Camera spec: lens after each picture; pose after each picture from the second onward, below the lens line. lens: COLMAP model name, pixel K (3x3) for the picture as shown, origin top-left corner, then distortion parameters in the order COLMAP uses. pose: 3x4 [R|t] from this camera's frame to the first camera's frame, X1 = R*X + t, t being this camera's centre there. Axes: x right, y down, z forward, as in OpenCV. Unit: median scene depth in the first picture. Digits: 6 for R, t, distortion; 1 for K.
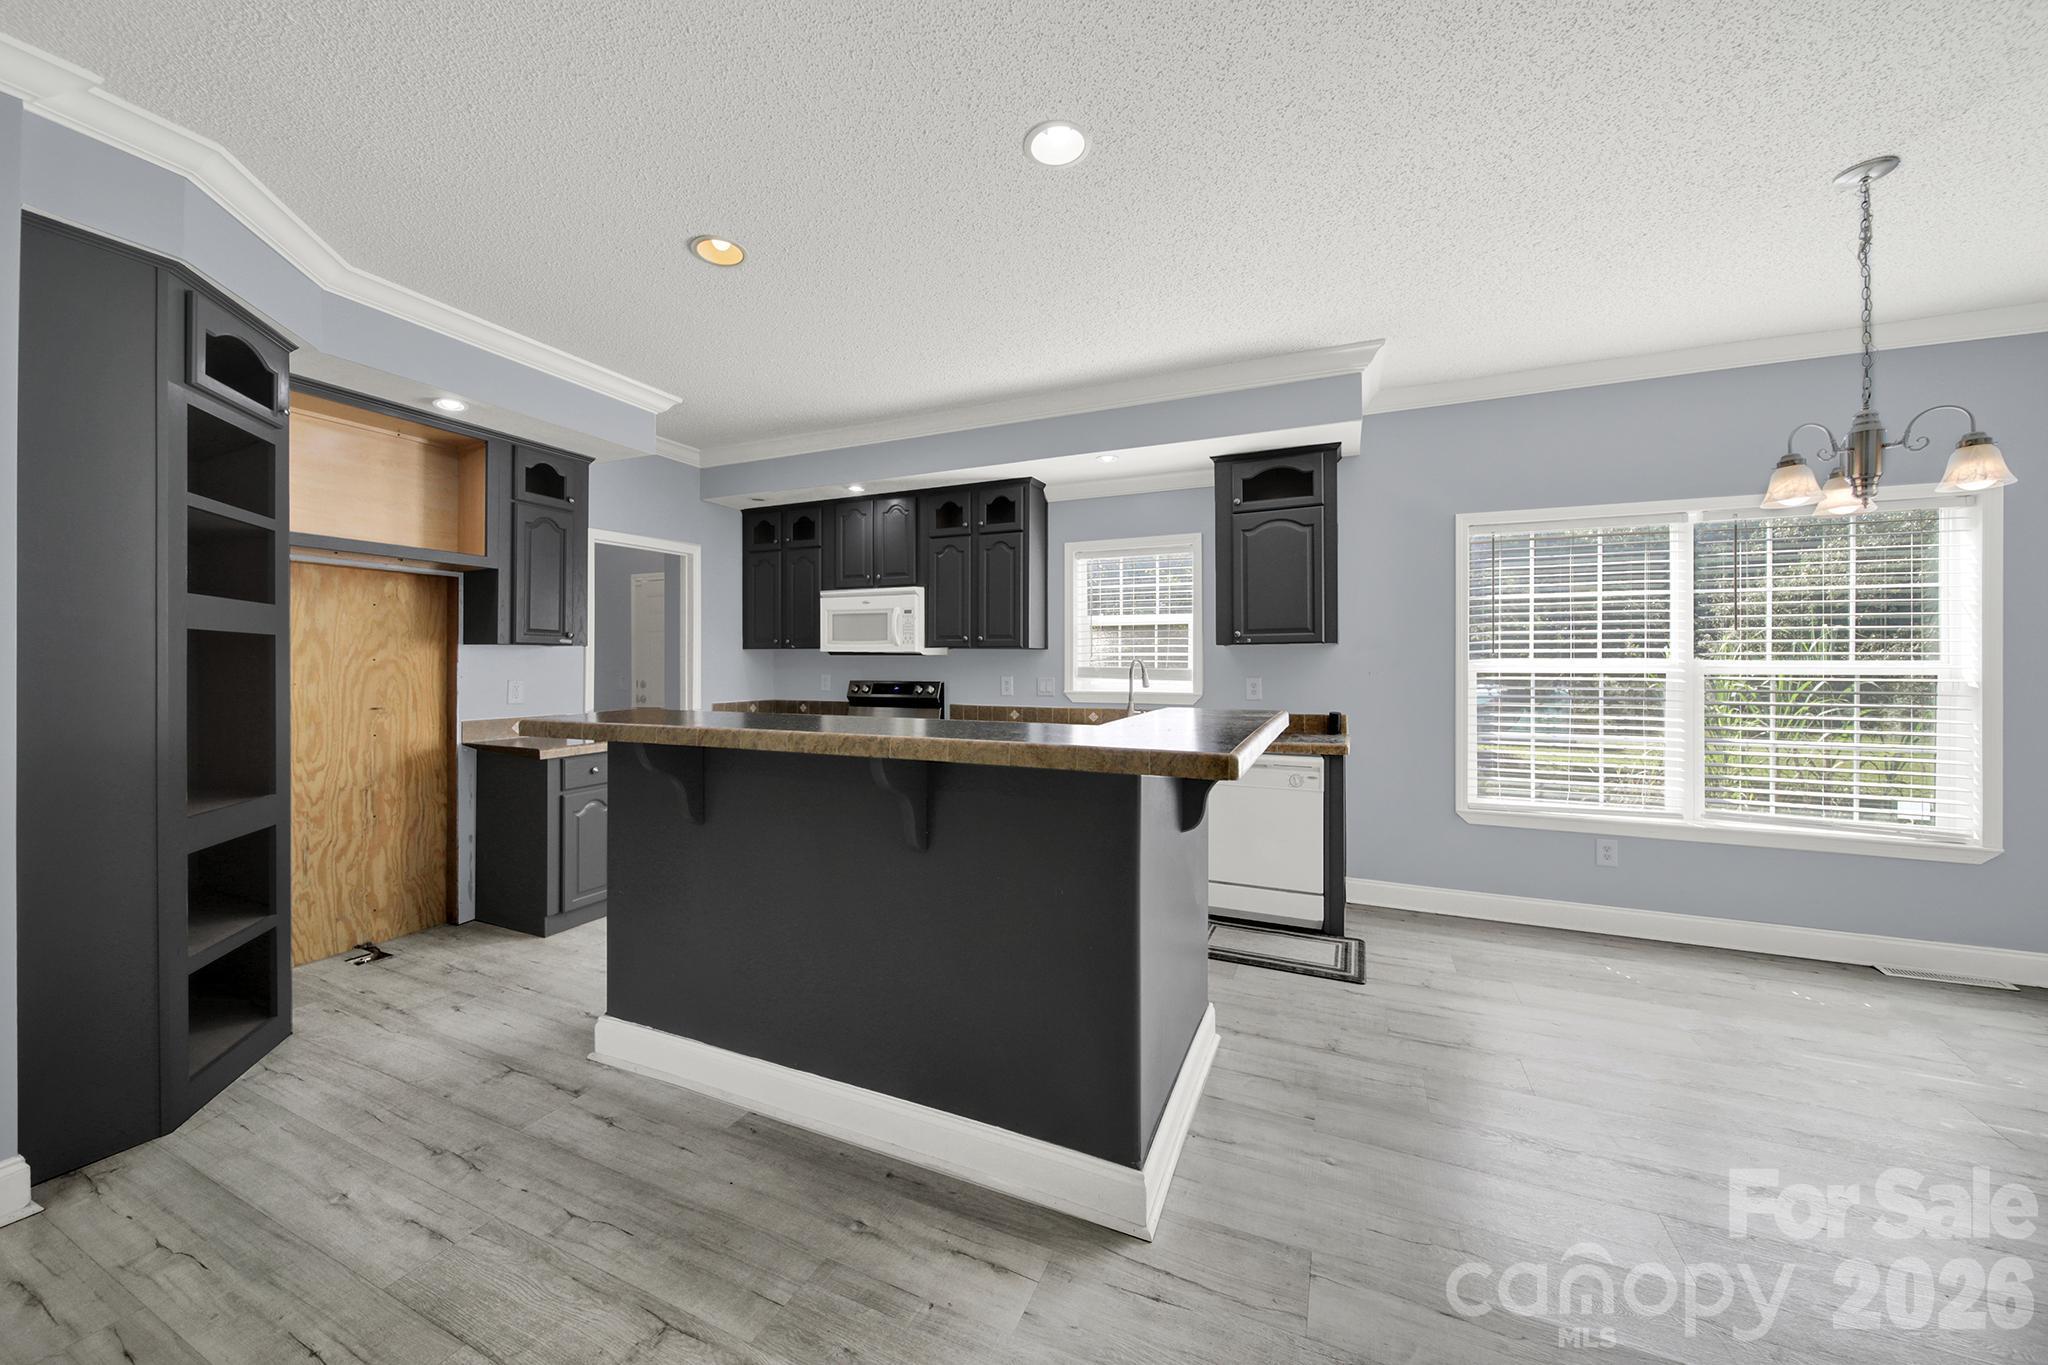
lens RADIAL K [[740.4, 0, 1020.3], [0, 740.4, 668.0], [0, 0, 1]] dist [-0.004887, -0.000378]
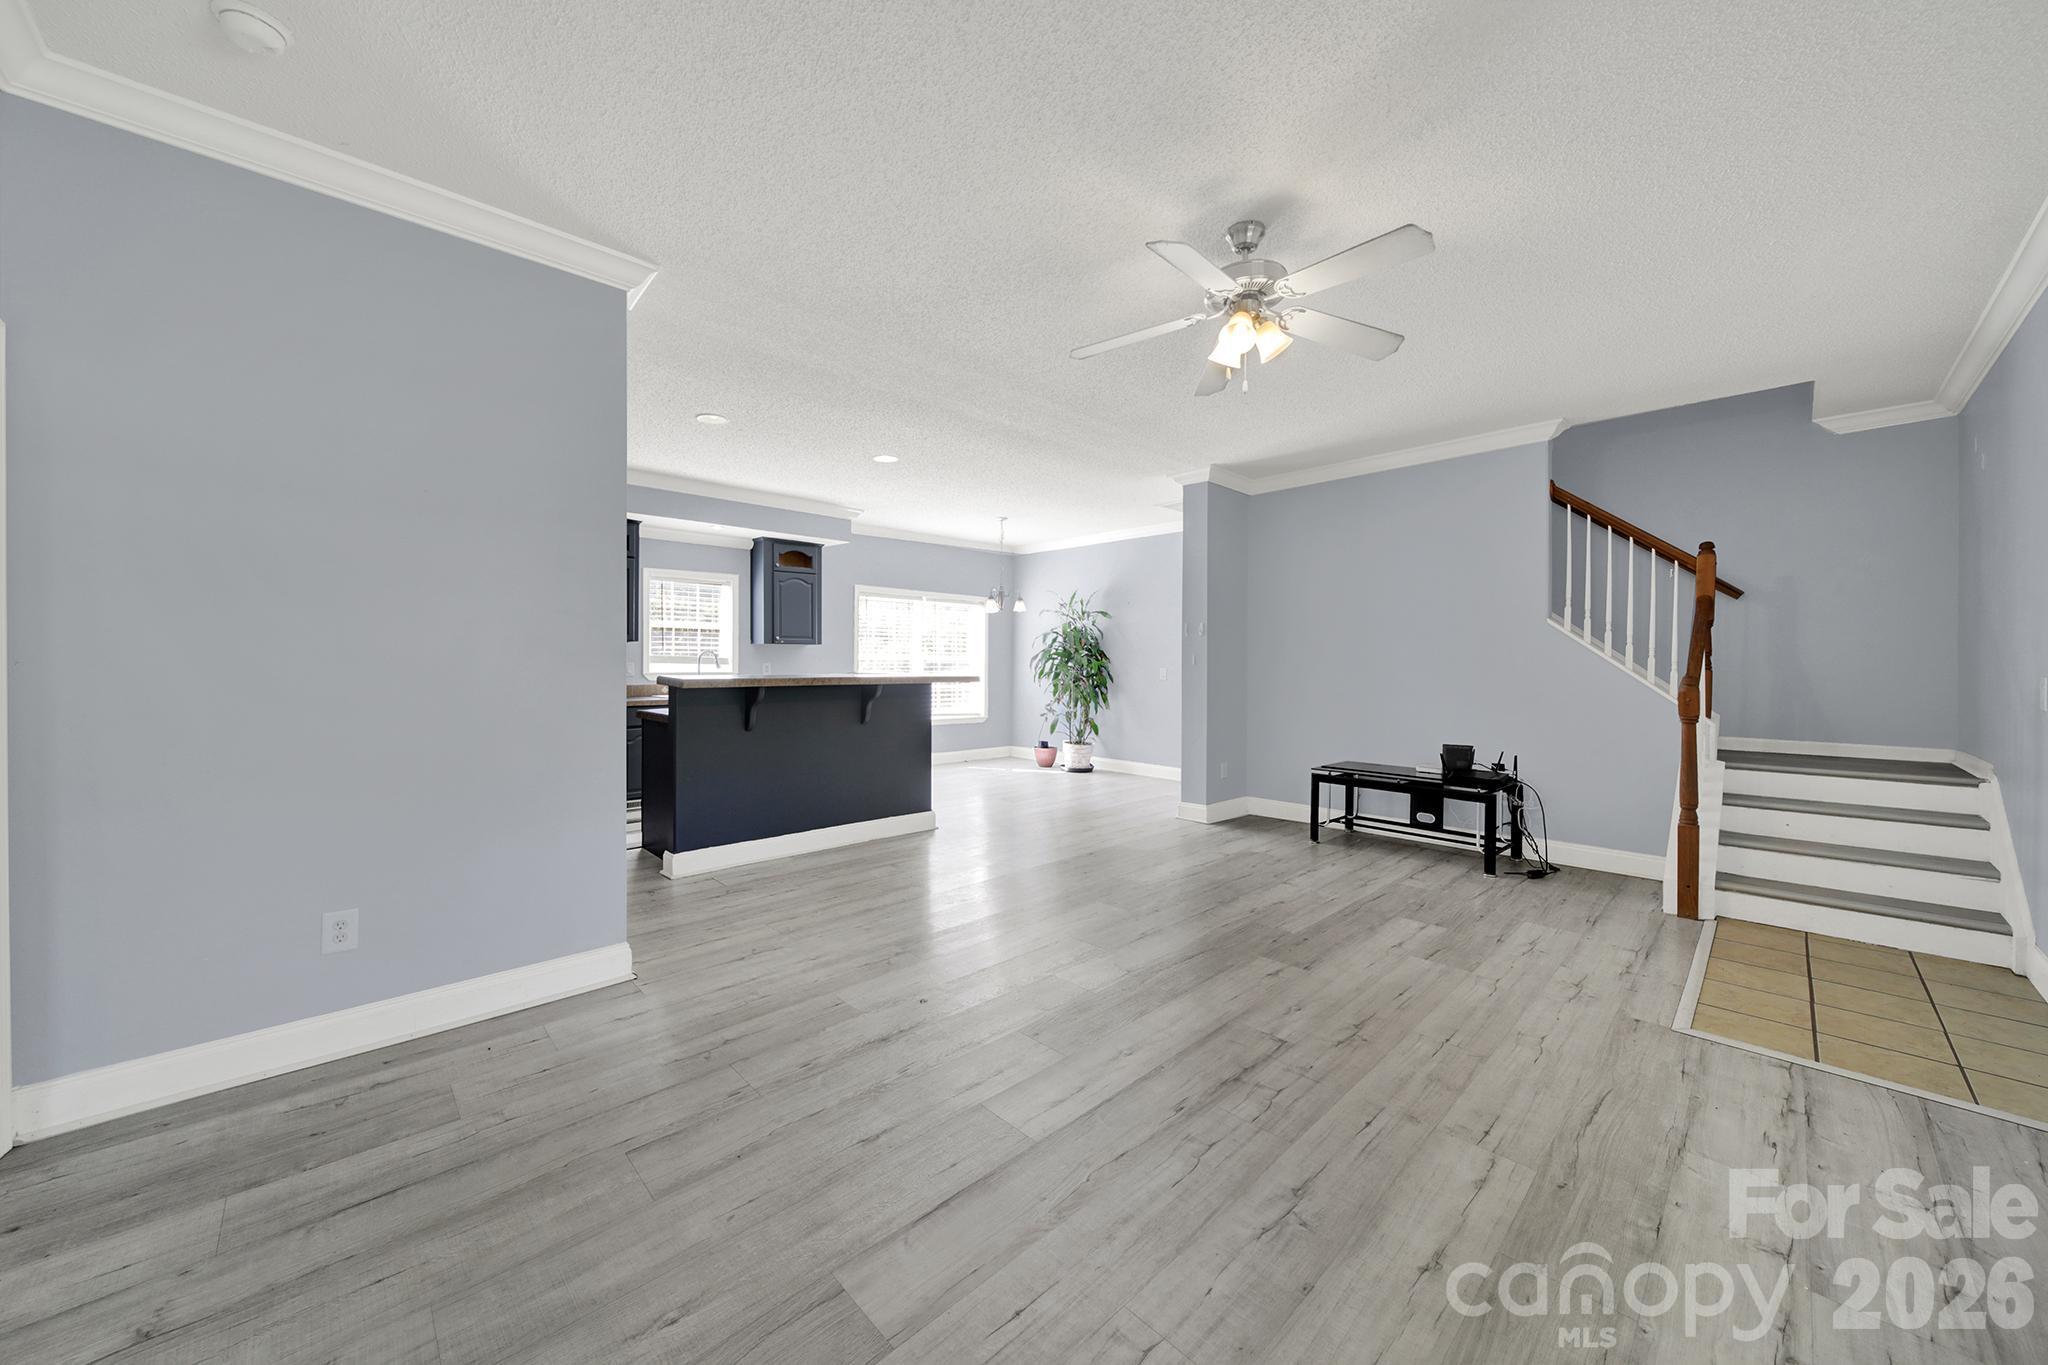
lens RADIAL K [[740.4, 0, 1020.3], [0, 740.4, 668.0], [0, 0, 1]] dist [-0.004887, -0.000378]
pose [[0.381479, -0.004414, 0.924367, -1.148754], [0.002587, 0.999990, 0.003707, 0.023038], [-0.924374, 0.000977, 0.381487, -0.246687]]
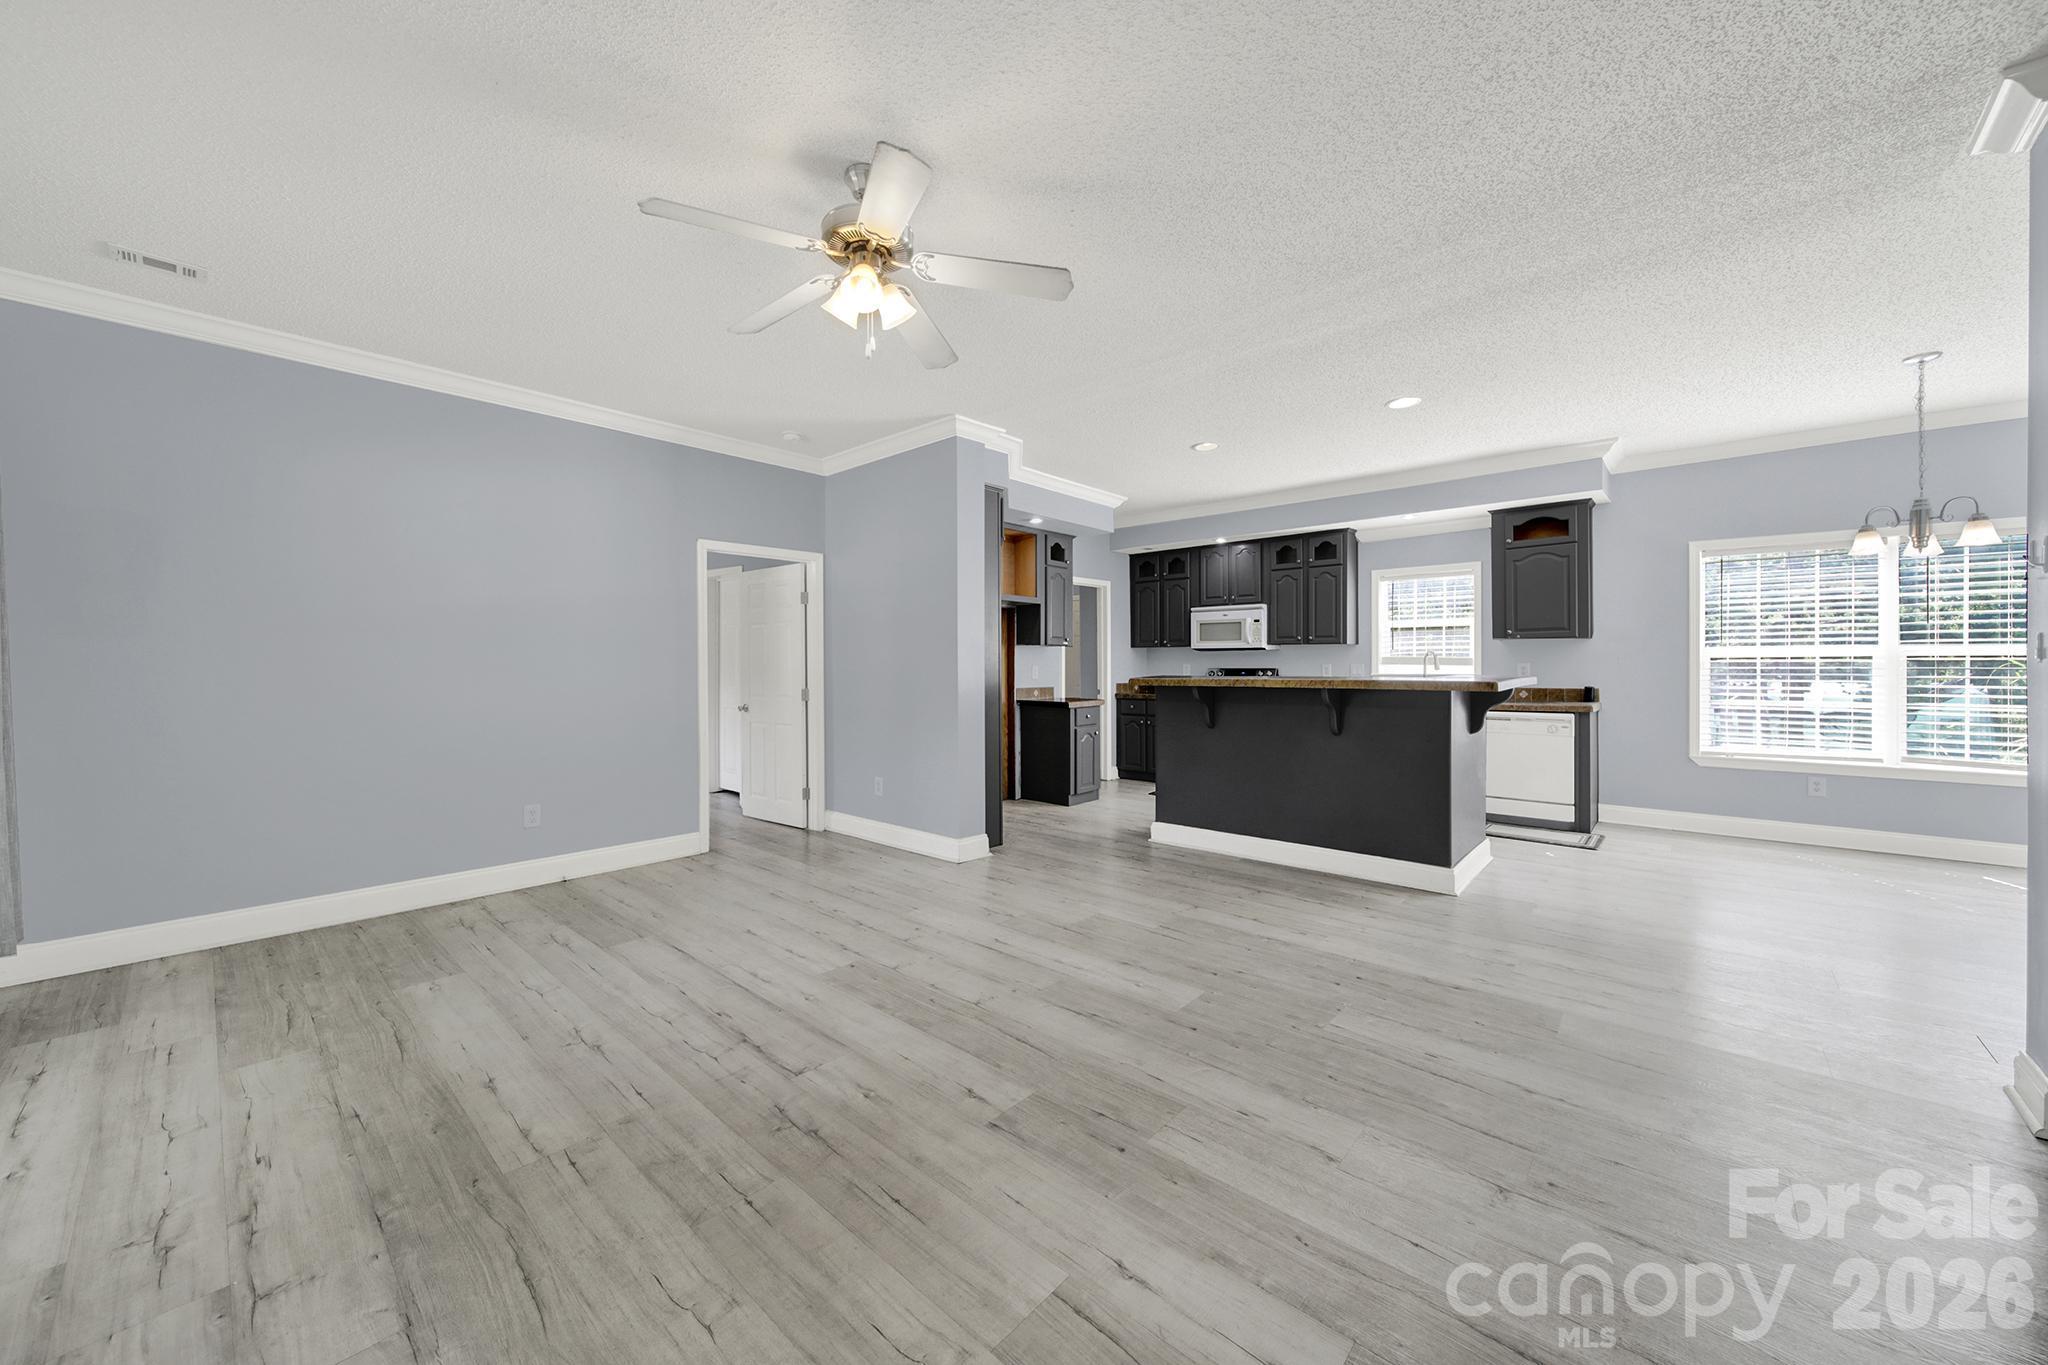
lens RADIAL K [[740.4, 0, 1020.3], [0, 740.4, 668.0], [0, 0, 1]] dist [-0.004887, -0.000378]
pose [[0.950373, -0.003086, -0.311098, -0.172646], [0.002938, 0.999995, -0.000945, 0.023613], [0.311099, -0.000016, 0.950377, -0.696432]]
